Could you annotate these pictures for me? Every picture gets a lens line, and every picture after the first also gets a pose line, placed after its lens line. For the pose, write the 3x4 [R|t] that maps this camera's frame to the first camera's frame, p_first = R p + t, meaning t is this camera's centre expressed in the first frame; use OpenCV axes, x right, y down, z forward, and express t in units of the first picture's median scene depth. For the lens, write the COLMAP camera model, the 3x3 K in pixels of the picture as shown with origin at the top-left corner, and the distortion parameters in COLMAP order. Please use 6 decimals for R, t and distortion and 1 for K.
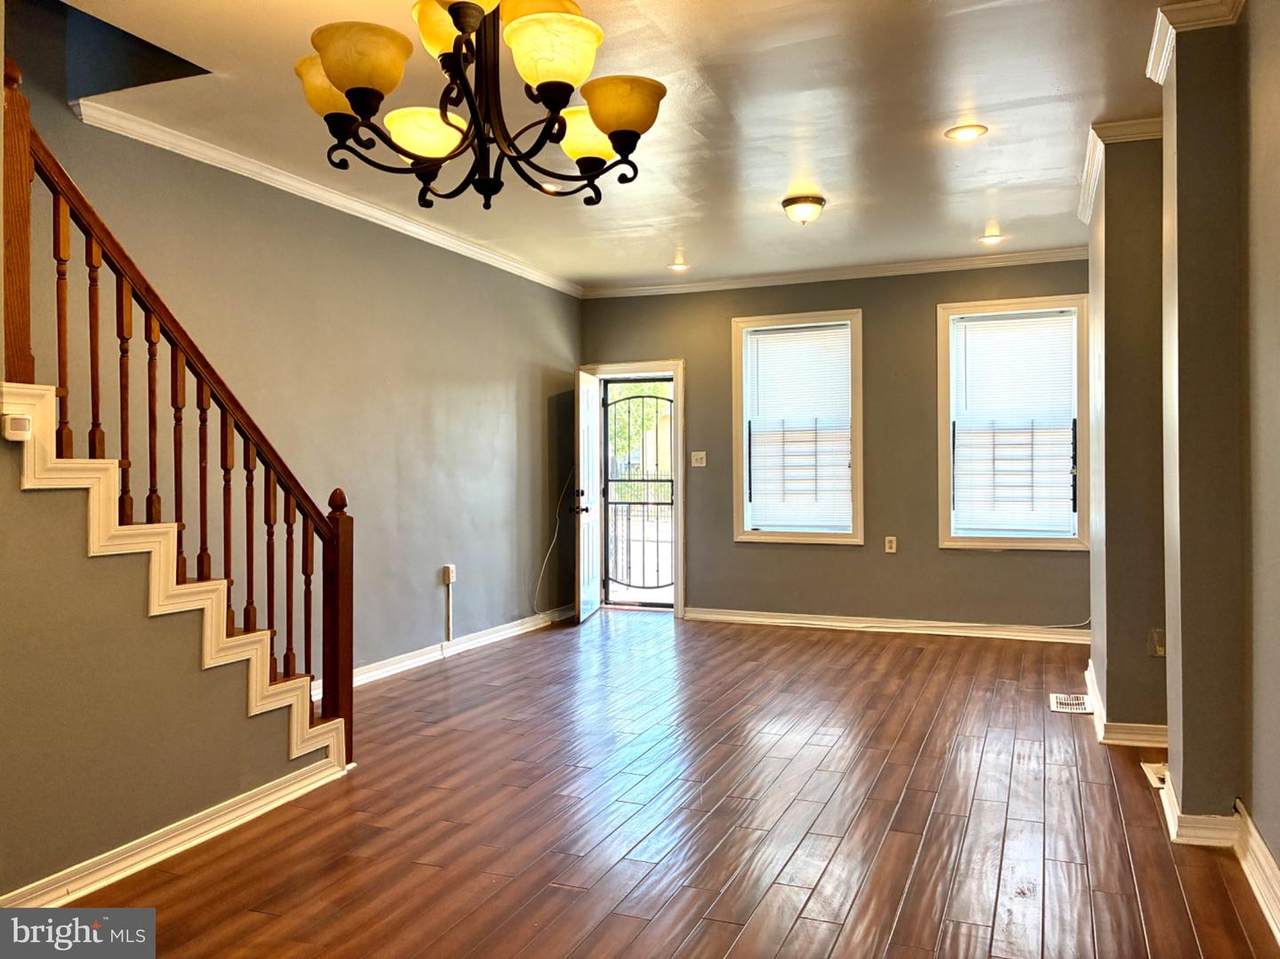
lens RADIAL K [[992.7, 0, 632.3], [0, 992.7, 456.8], [0, 0, 1]] dist [0.059590, -0.060229]
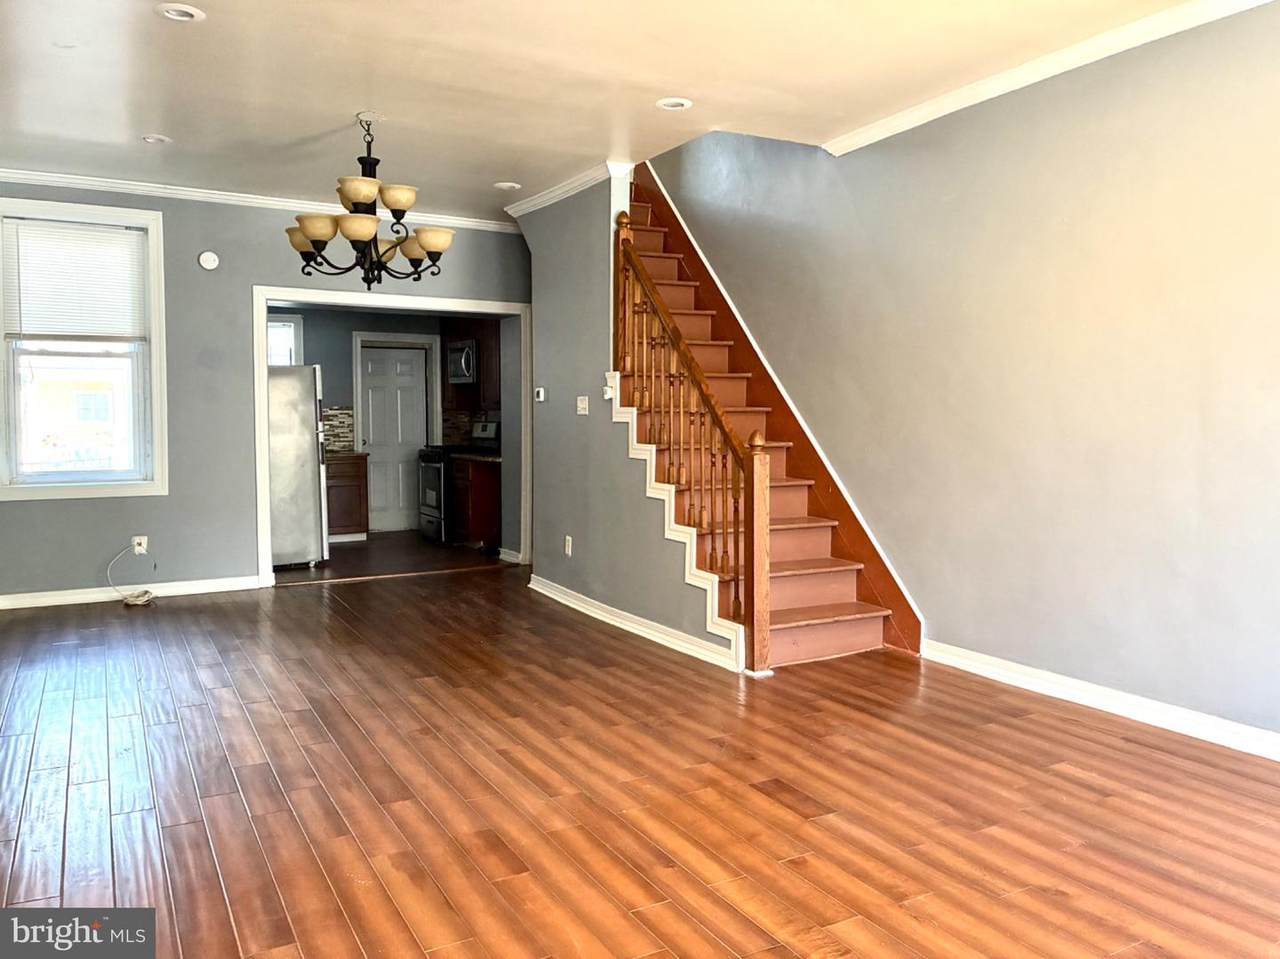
lens RADIAL K [[992.7, 0, 632.3], [0, 992.7, 456.8], [0, 0, 1]] dist [0.059590, -0.060229]
pose [[-0.628840, 0.034613, -0.776764, 0.754235], [0.014585, 0.999358, 0.032725, 0.029603], [0.777398, 0.009249, -0.628941, 1.805802]]
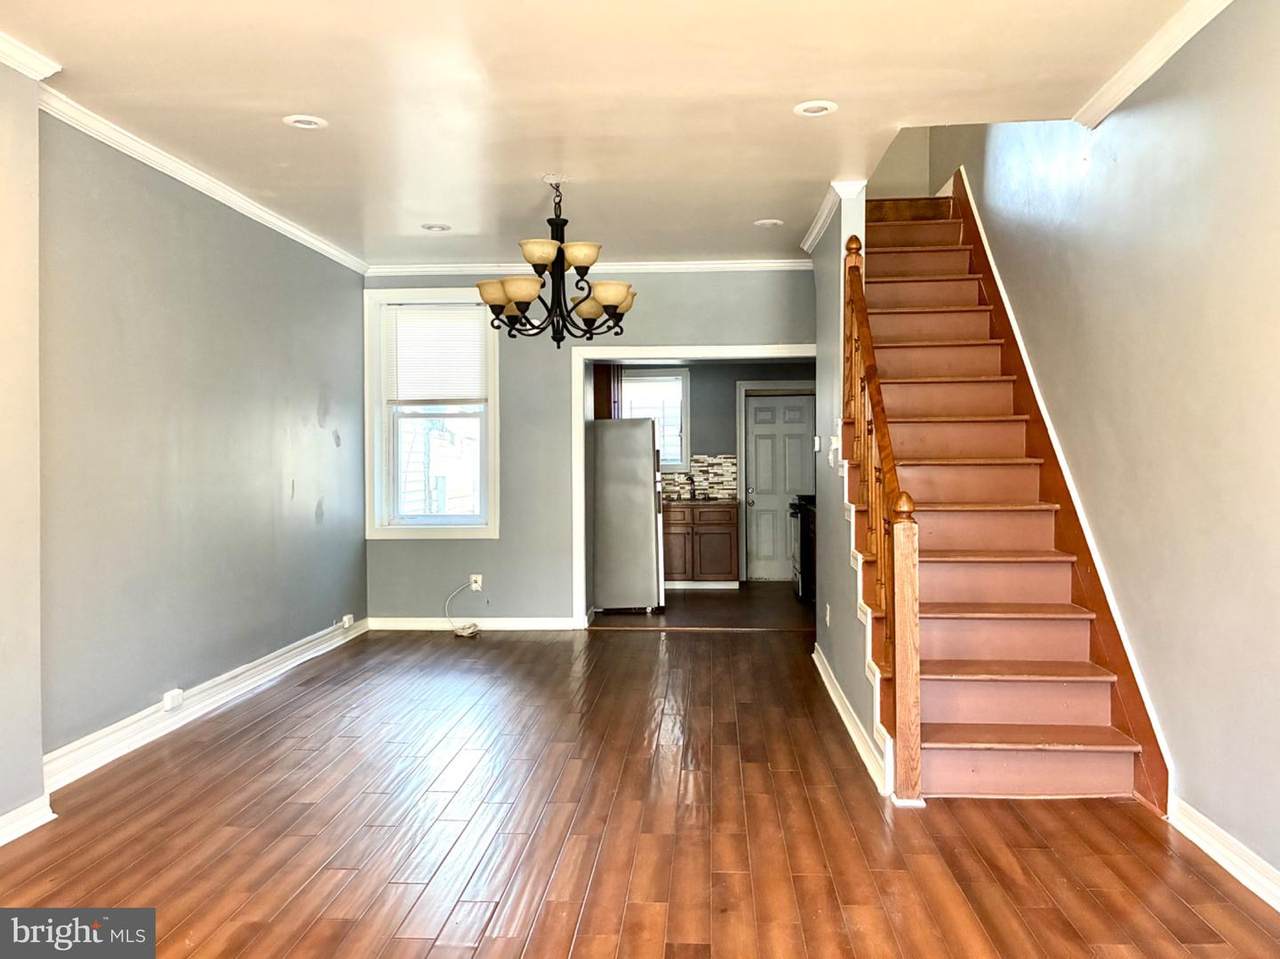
lens RADIAL K [[992.7, 0, 632.3], [0, 992.7, 456.8], [0, 0, 1]] dist [0.059590, -0.060229]
pose [[-0.950931, 0.007676, -0.309308, 0.241752], [0.013385, 0.999777, -0.016338, 0.016651], [0.309114, -0.019676, -0.950822, 2.012119]]
